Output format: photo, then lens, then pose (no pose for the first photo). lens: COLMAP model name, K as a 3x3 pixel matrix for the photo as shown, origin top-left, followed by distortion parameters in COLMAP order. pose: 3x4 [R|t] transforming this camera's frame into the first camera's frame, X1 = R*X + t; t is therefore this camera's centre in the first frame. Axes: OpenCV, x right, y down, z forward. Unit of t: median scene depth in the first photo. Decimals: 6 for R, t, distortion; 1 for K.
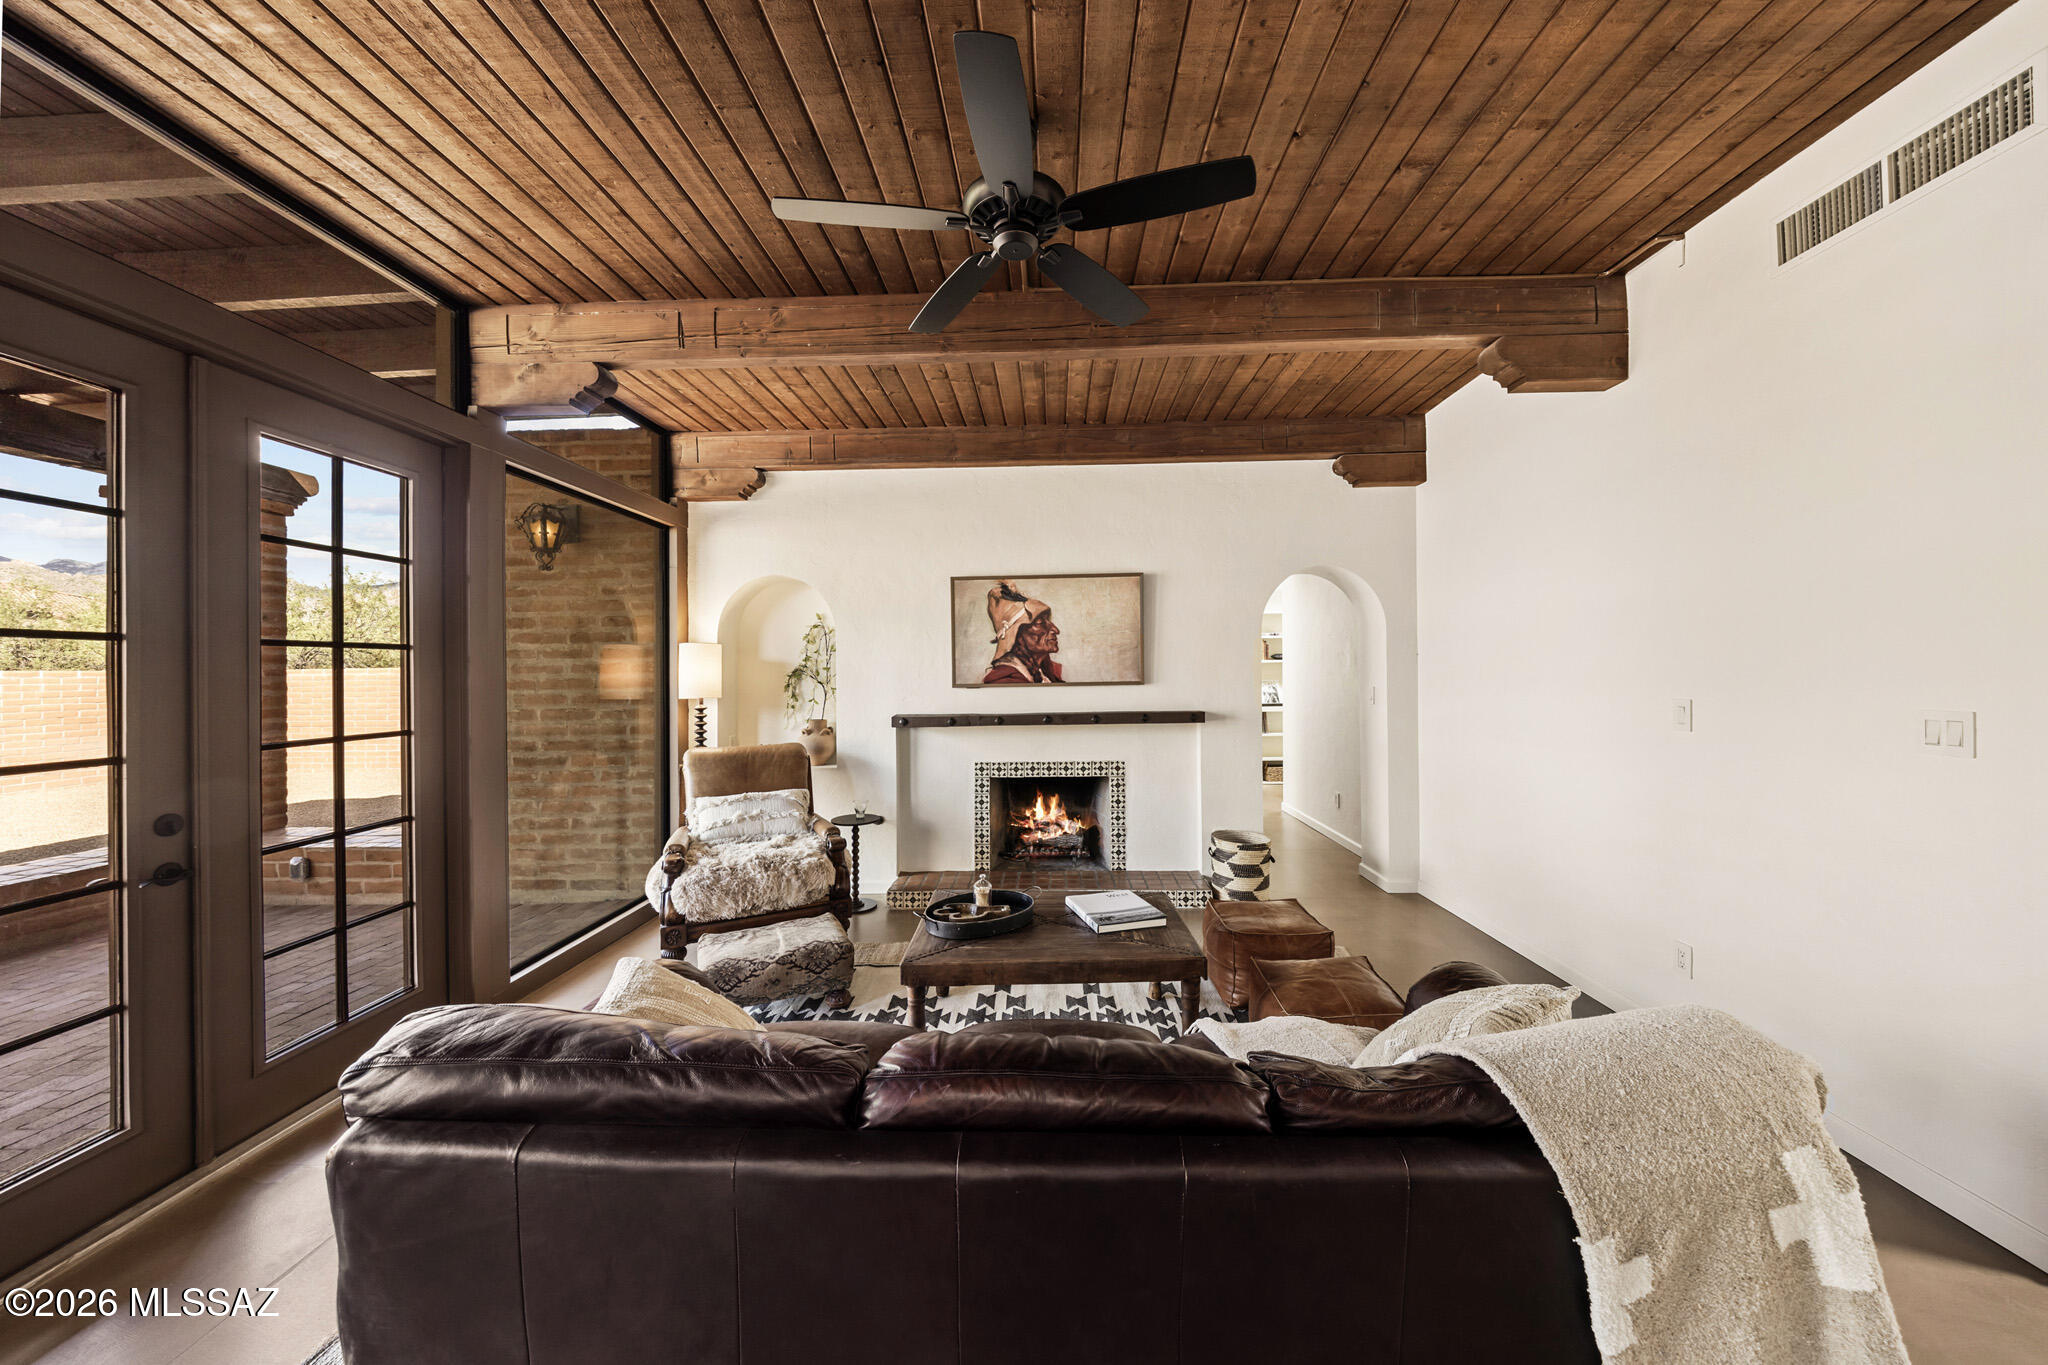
lens RADIAL K [[698.5, 0, 1030.6], [0, 698.5, 666.4], [0, 0, 1]] dist [0.000202, 0.000008]
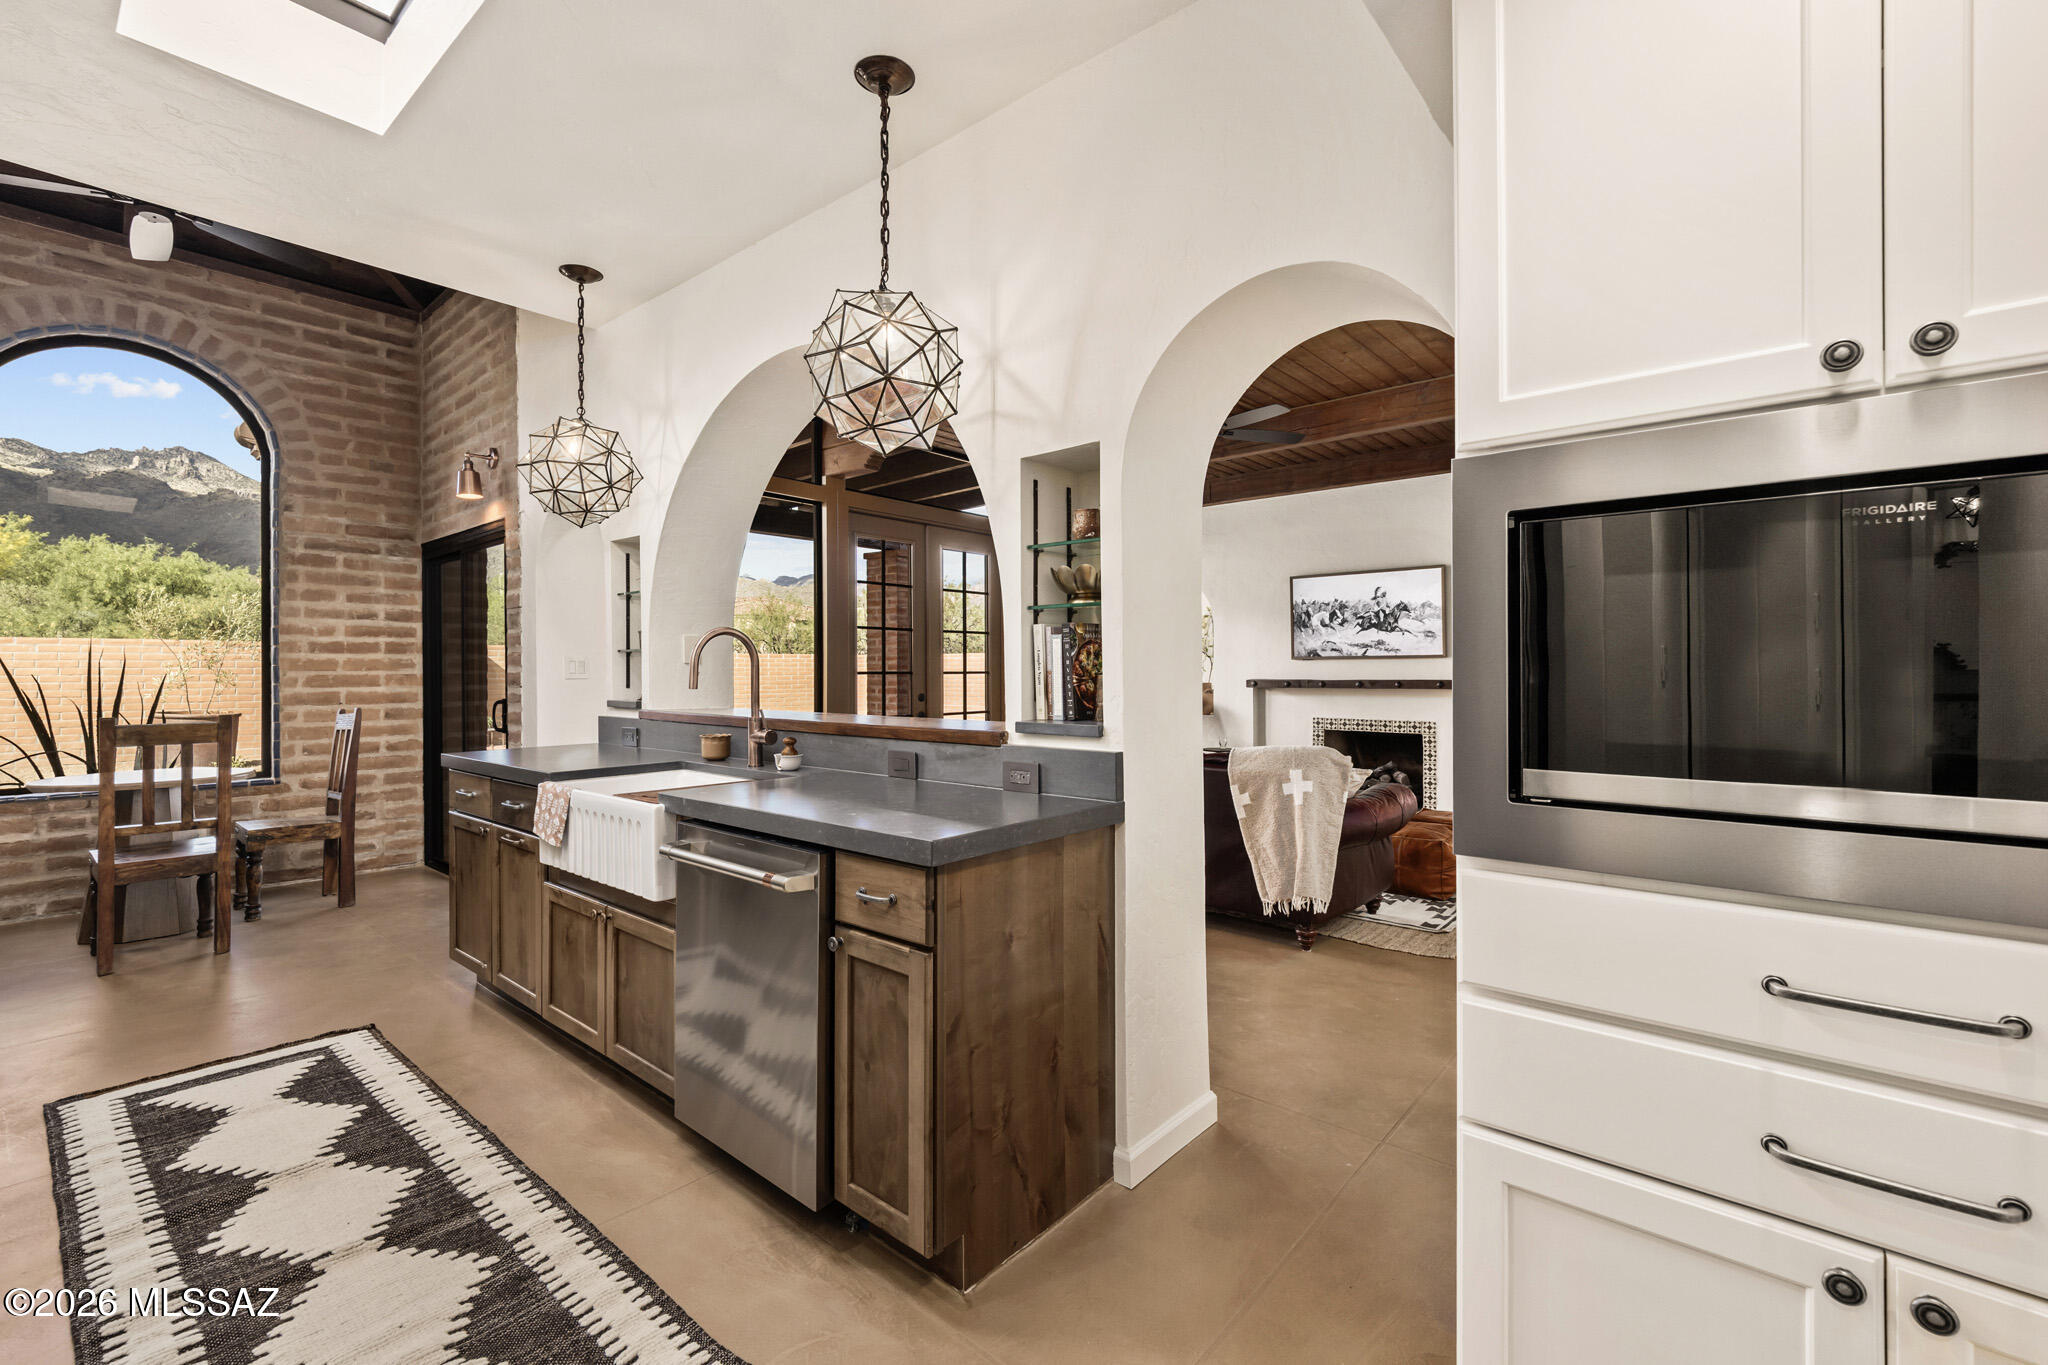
lens RADIAL K [[890.5, 0, 1024.0], [0, 890.5, 682.5], [0, 0, 1]] dist [0.000149, 0.000000]
pose [[0.777879, 0.020523, -0.628079, 0.890989], [-0.003700, 0.999599, 0.028080, 0.045127], [0.628404, -0.019519, 0.777642, -1.028216]]
